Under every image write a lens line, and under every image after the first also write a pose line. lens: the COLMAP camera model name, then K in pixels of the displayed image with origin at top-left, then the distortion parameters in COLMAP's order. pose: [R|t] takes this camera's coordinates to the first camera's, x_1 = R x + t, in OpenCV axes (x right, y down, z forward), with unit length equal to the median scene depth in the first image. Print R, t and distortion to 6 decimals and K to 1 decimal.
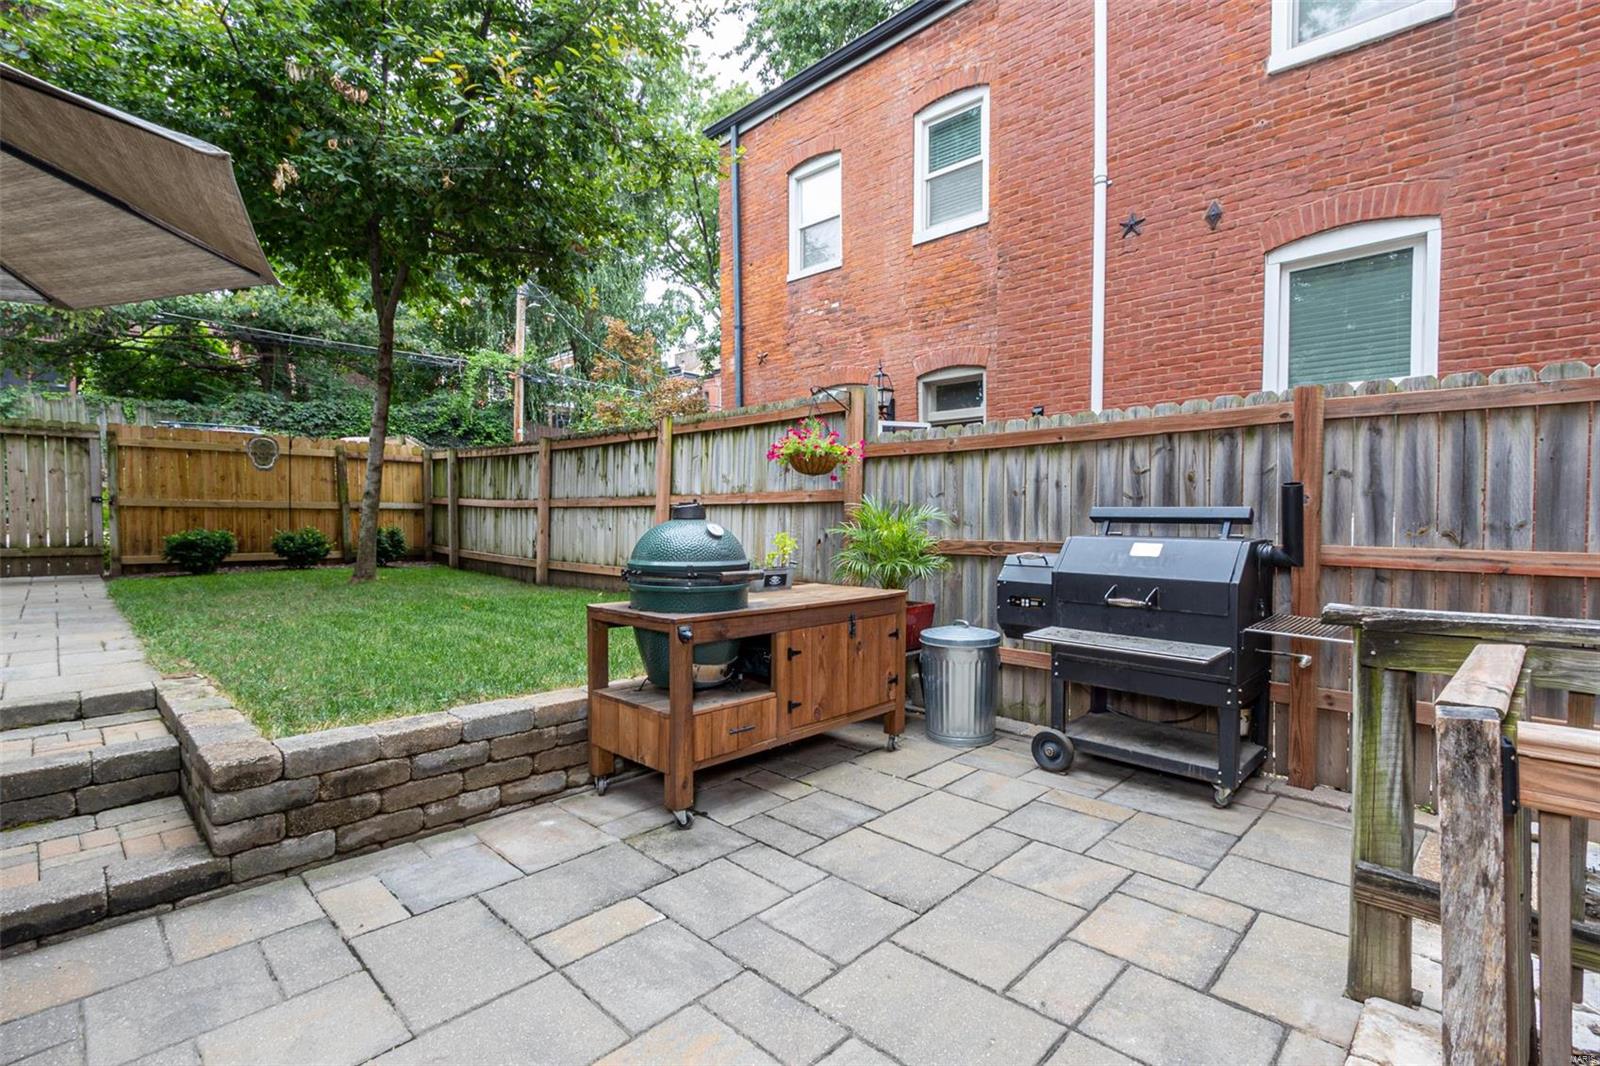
lens RADIAL K [[766.9, 0, 795.1], [0, 766.9, 550.4], [0, 0, 1]] dist [0.002185, -0.000922]
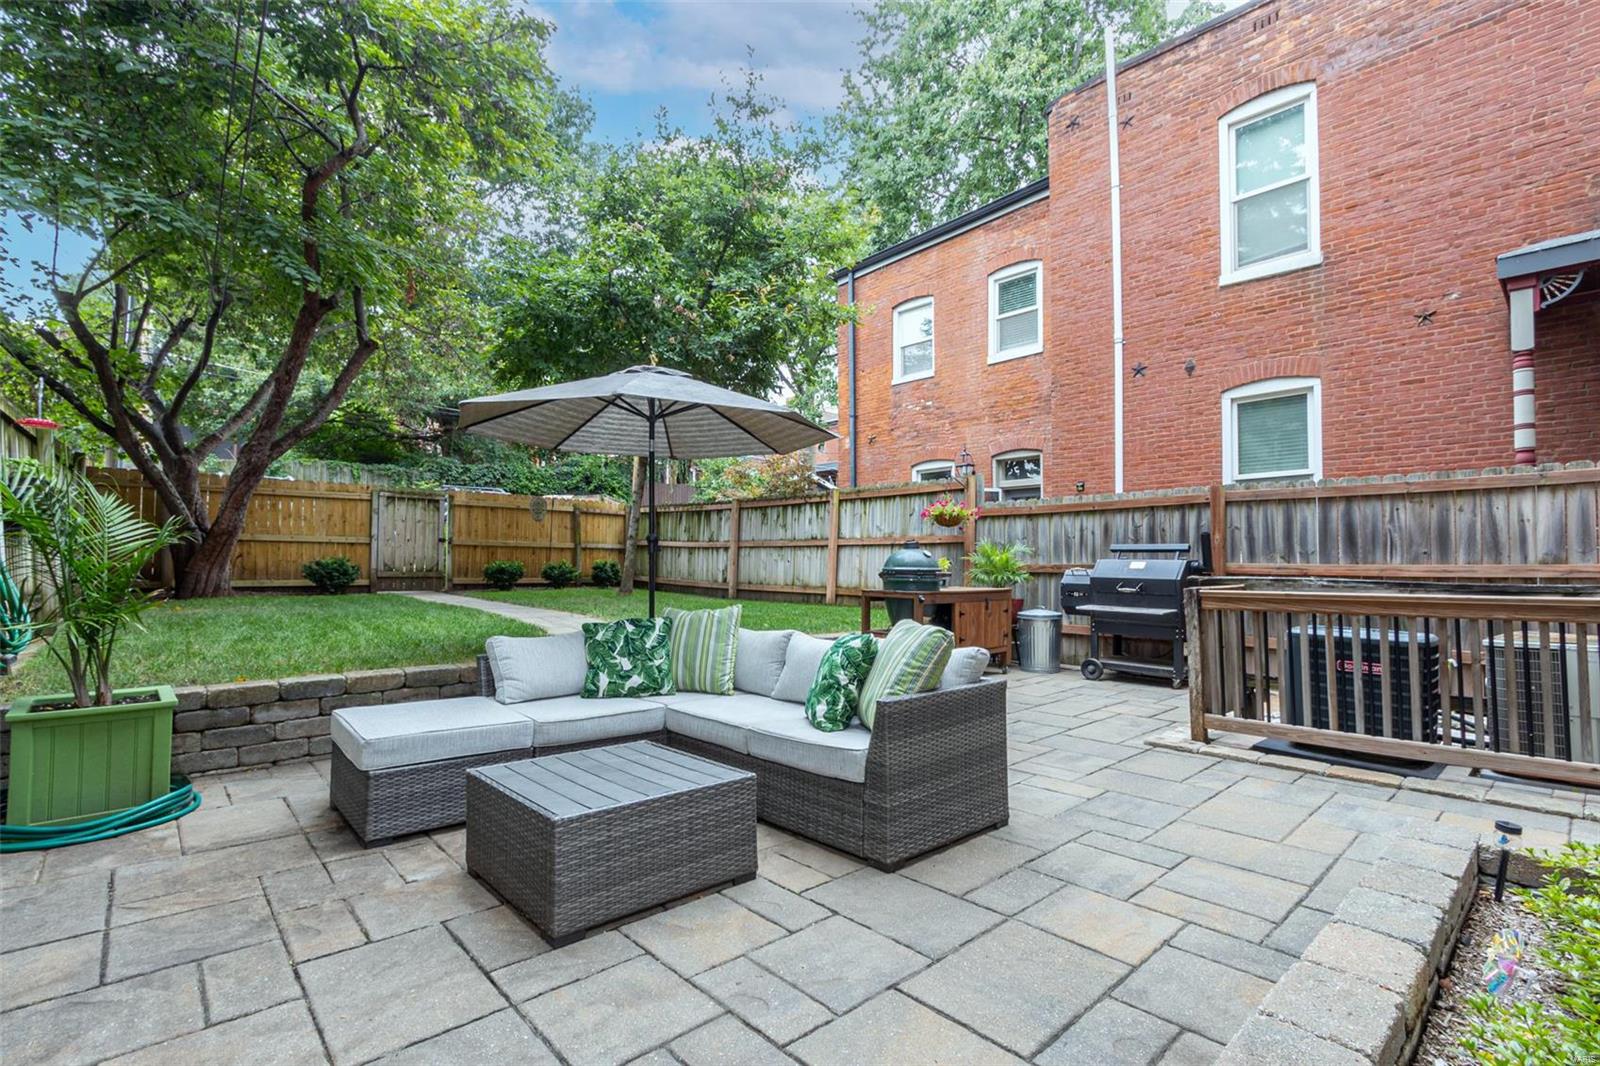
lens RADIAL K [[752.4, 0, 786.7], [0, 752.4, 546.7], [0, 0, 1]] dist [0.005271, -0.004734]
pose [[0.997936, 0.005015, -0.064014, -0.210082], [-0.009178, 0.997849, -0.064902, 0.054550], [0.063551, 0.065355, 0.995836, -0.644546]]
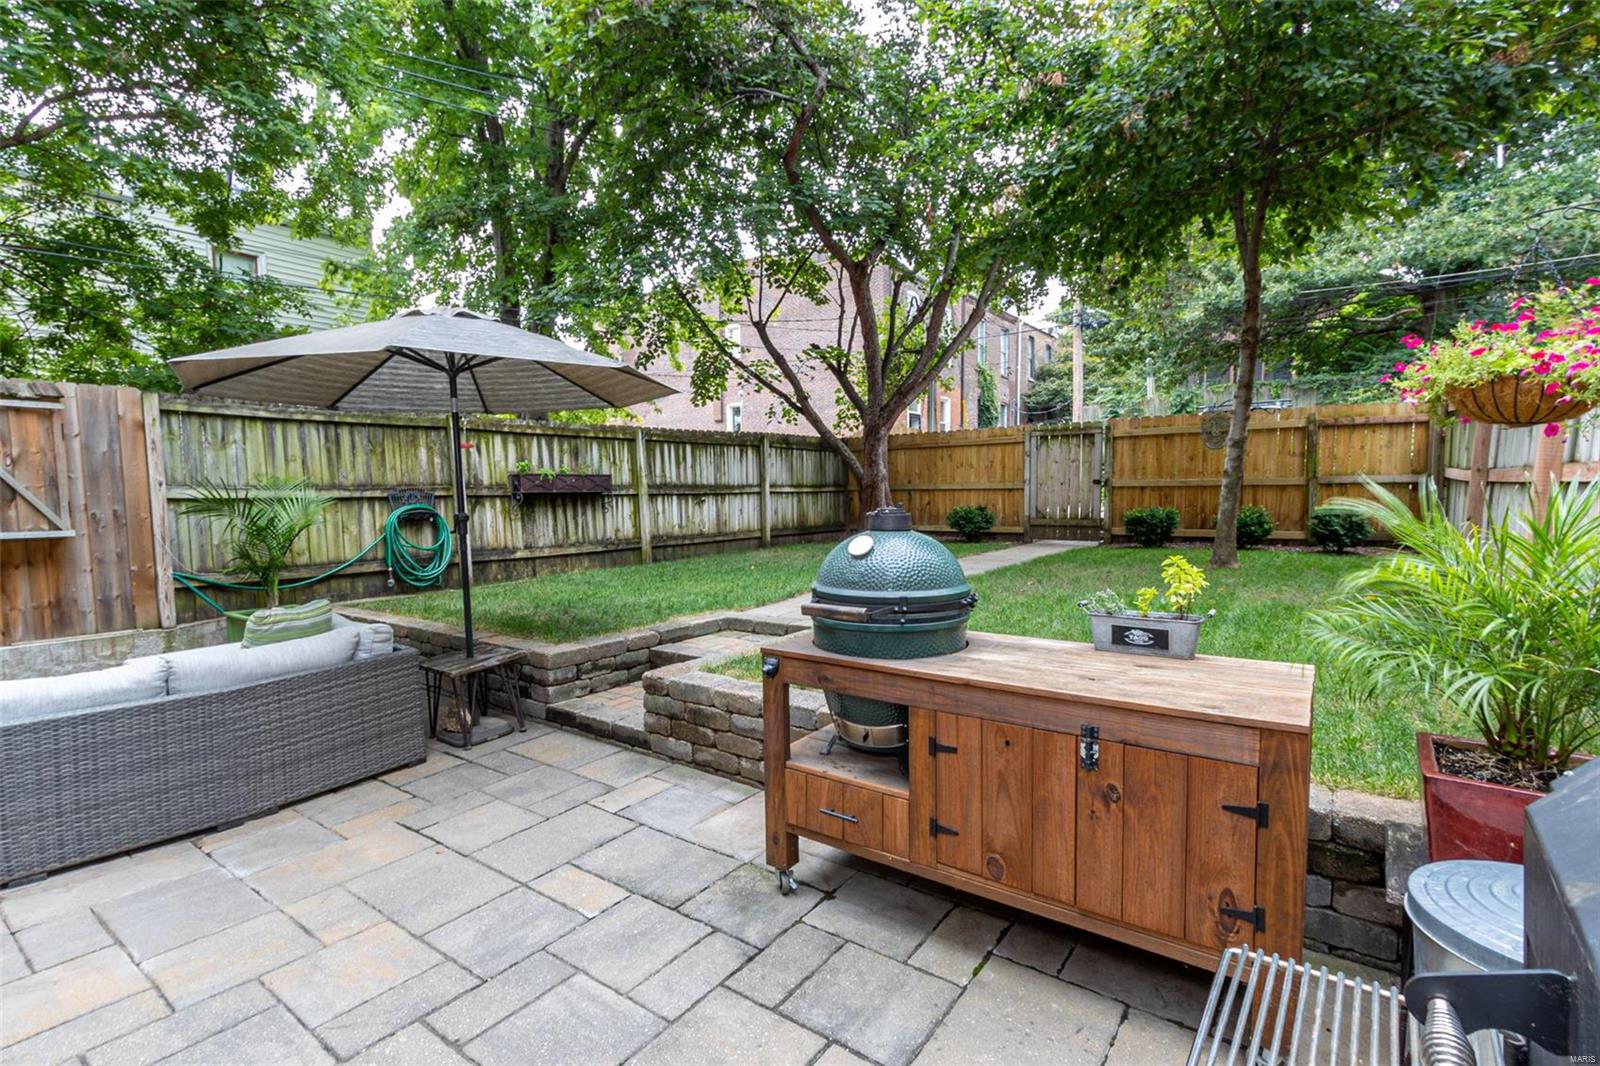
lens RADIAL K [[752.4, 0, 786.7], [0, 752.4, 546.7], [0, 0, 1]] dist [0.005271, -0.004734]
pose [[0.107370, 0.070214, -0.991737, 0.401155], [-0.023811, 0.997399, 0.068037, -0.048729], [0.993934, 0.016309, 0.108762, 0.545156]]
